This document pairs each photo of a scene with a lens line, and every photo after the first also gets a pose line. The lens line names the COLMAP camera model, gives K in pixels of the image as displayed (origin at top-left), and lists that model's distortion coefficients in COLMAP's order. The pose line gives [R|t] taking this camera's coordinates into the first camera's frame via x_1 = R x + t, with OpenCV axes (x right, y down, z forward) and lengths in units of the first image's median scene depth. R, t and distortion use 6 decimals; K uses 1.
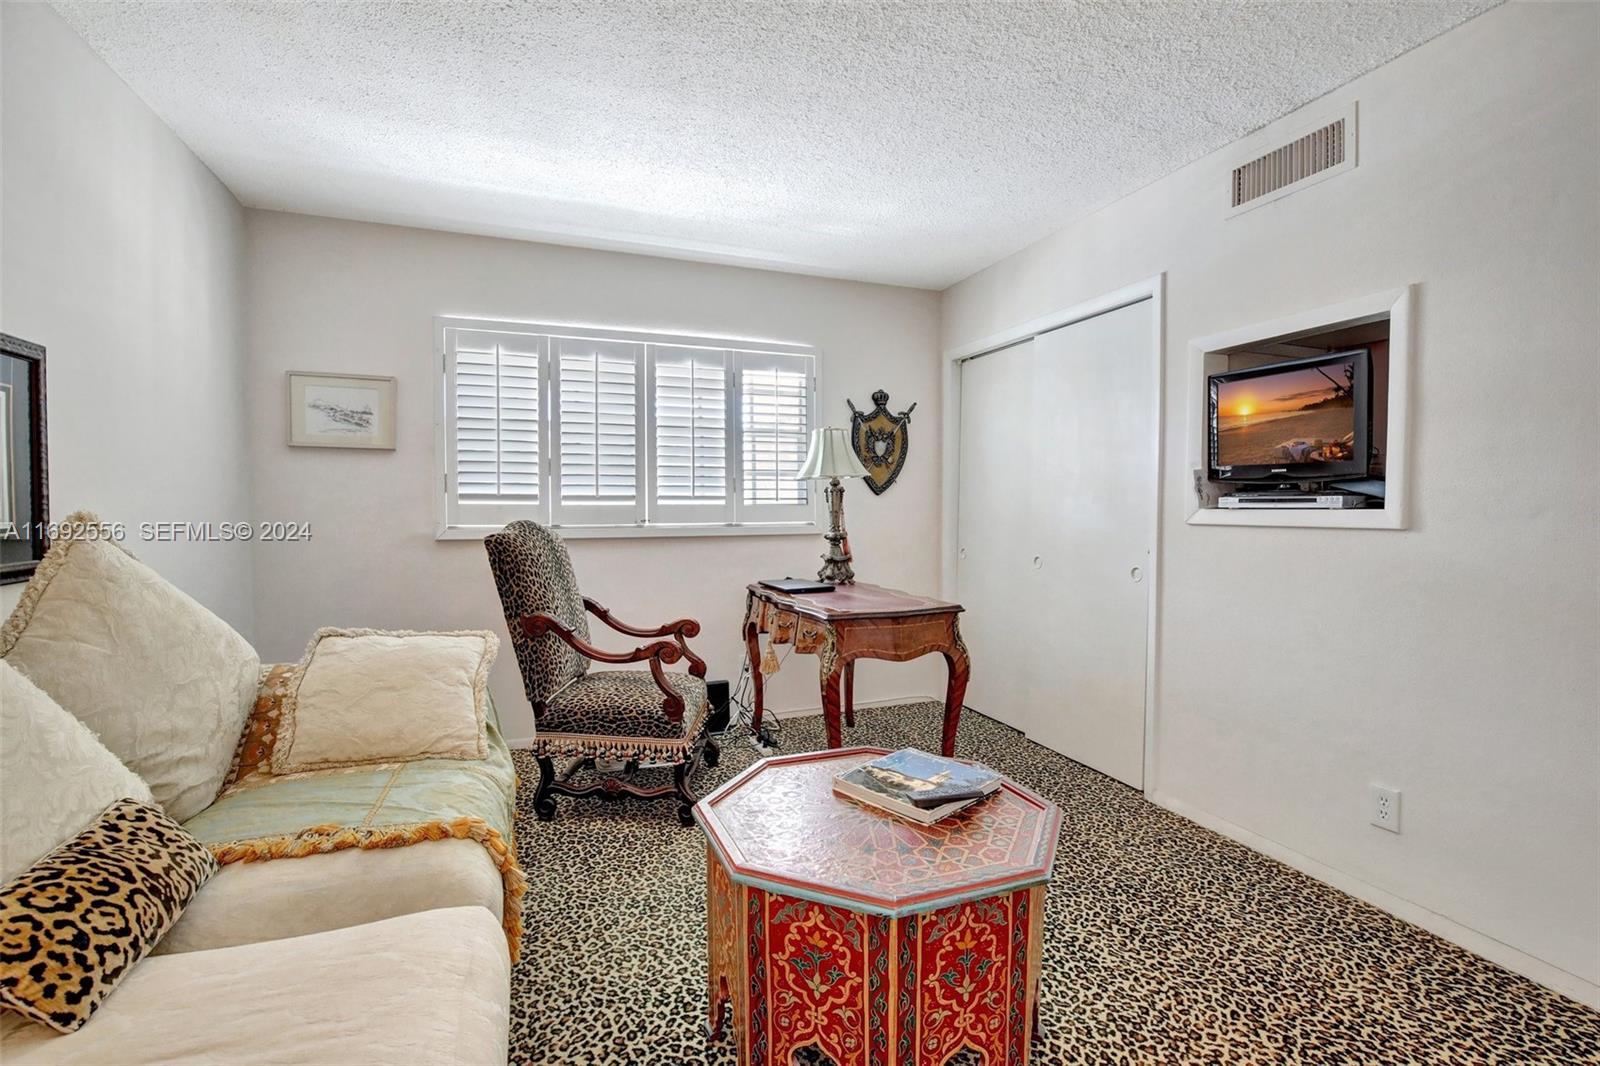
lens RADIAL K [[763.2, 0, 829.9], [0, 763.2, 499.5], [0, 0, 1]] dist [-0.000392, 0.019831]
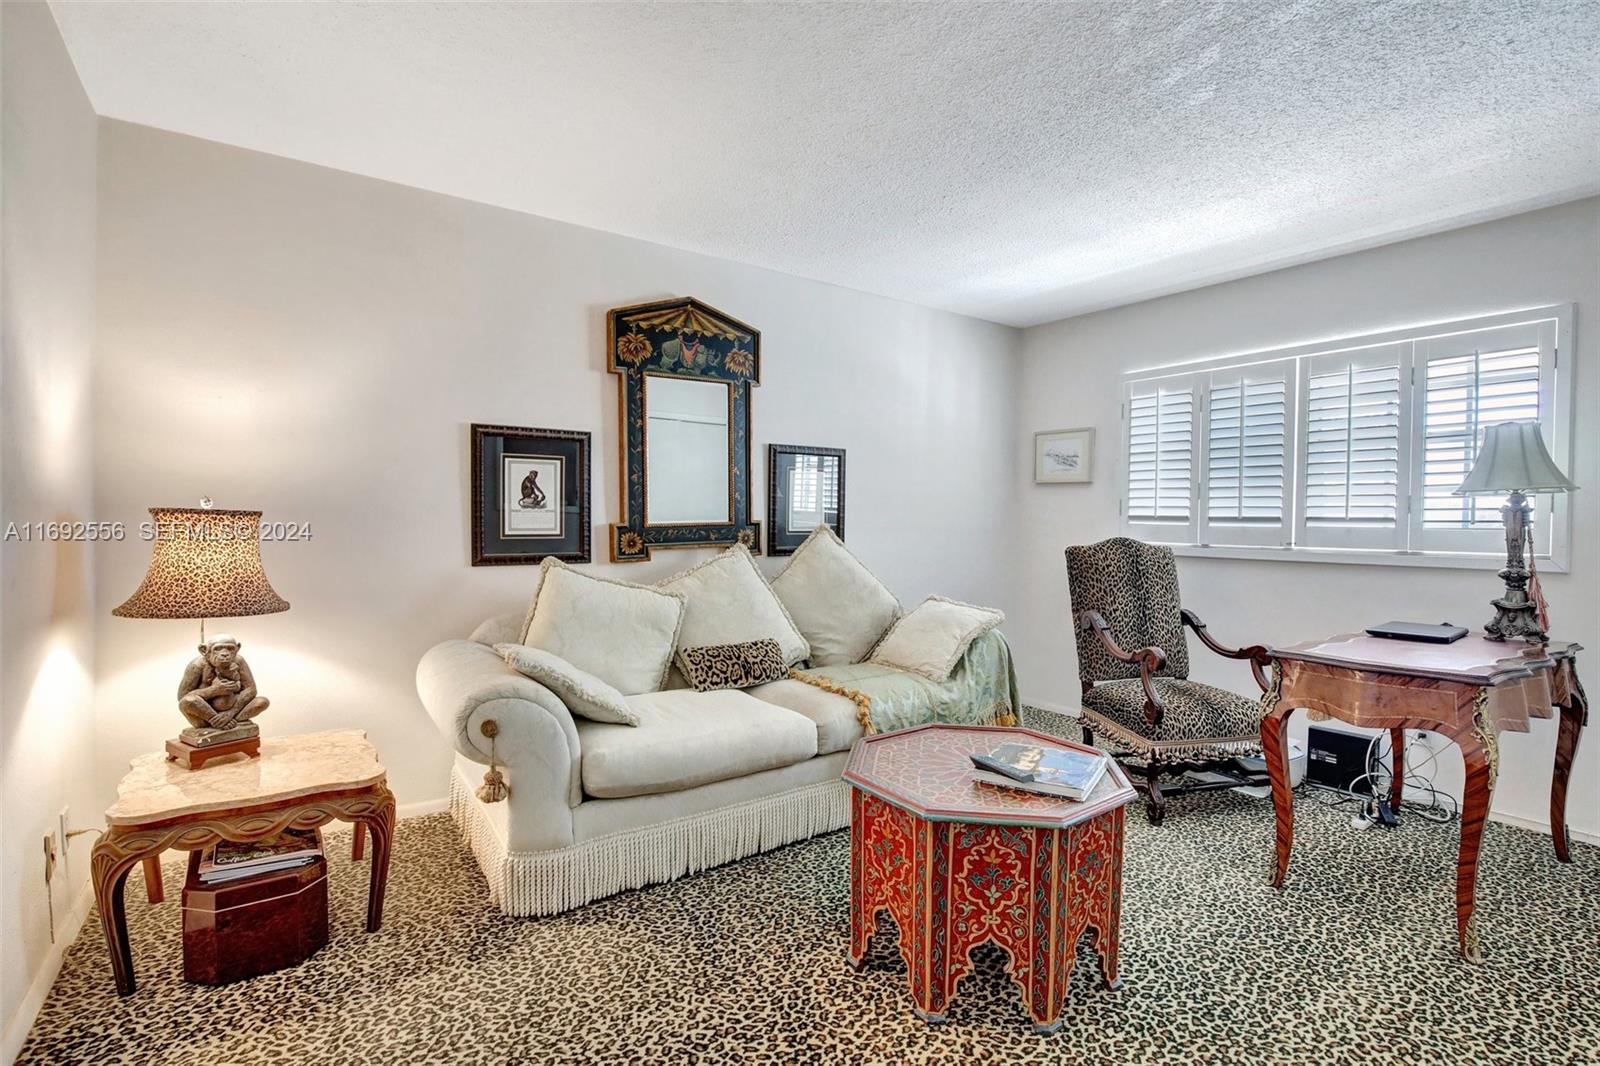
lens RADIAL K [[745.1, 0, 803.5], [0, 745.1, 501.8], [0, 0, 1]] dist [-0.034477, 0.000357]
pose [[0.255466, -0.018963, -0.966632, 0.532990], [-0.010773, 0.999690, -0.022459, 0.003016], [0.966758, 0.016152, 0.255183, 0.186602]]
